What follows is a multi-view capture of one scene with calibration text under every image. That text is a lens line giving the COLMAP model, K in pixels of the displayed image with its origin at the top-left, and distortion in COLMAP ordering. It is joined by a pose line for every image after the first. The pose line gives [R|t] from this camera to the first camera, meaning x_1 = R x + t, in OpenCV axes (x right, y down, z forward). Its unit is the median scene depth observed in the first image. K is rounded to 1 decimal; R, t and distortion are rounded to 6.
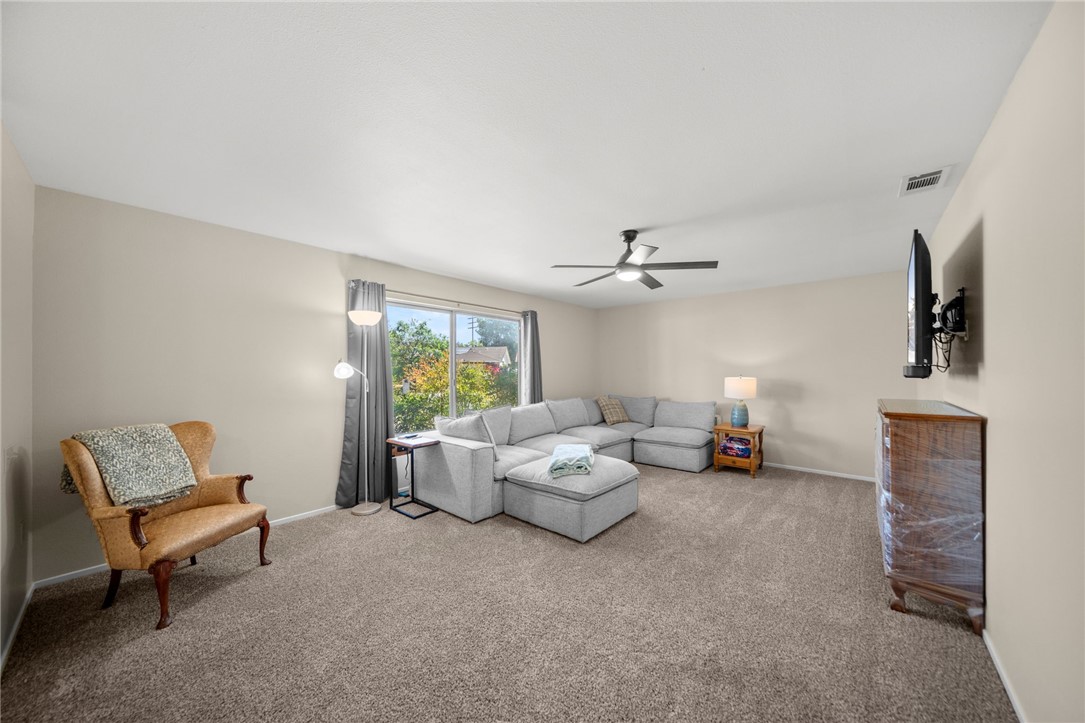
lens RADIAL K [[372.4, 0, 543.0], [0, 372.4, 366.5], [0, 0, 1]] dist [-0.004671, -0.000178]
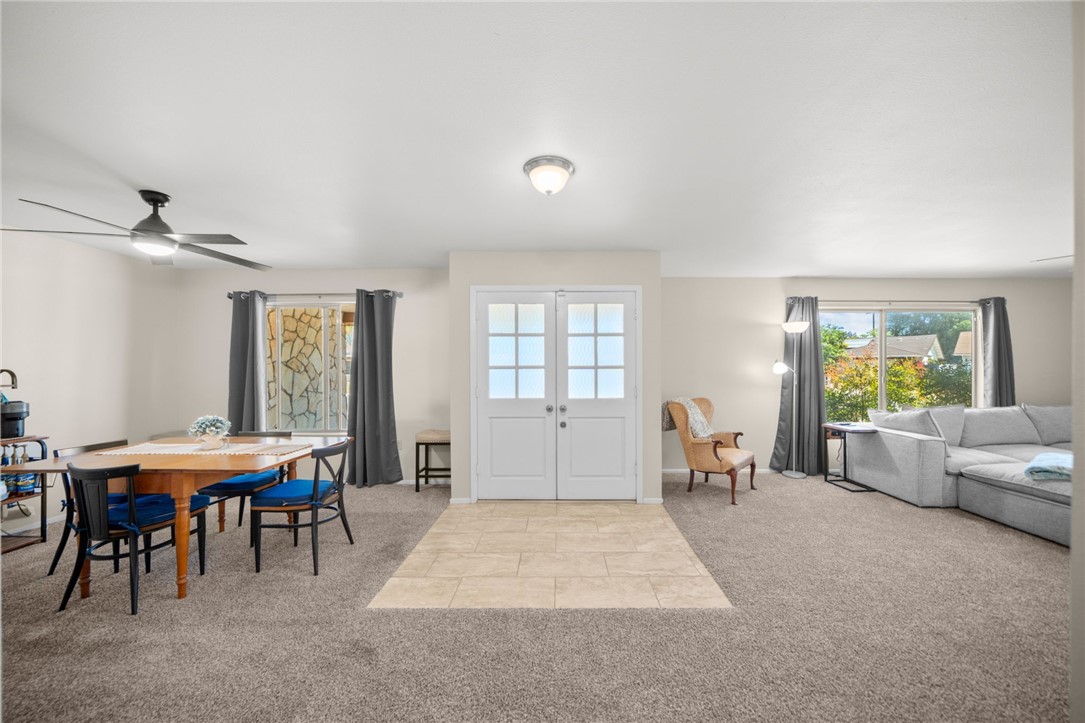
lens RADIAL K [[404.3, 0, 548.4], [0, 404.3, 368.6], [0, 0, 1]] dist [-0.001869, 0.000025]
pose [[0.655308, -0.001494, -0.755361, -0.005786], [0.009848, 0.999930, 0.006565, -0.004225], [0.755298, -0.011741, 0.655277, -0.519602]]
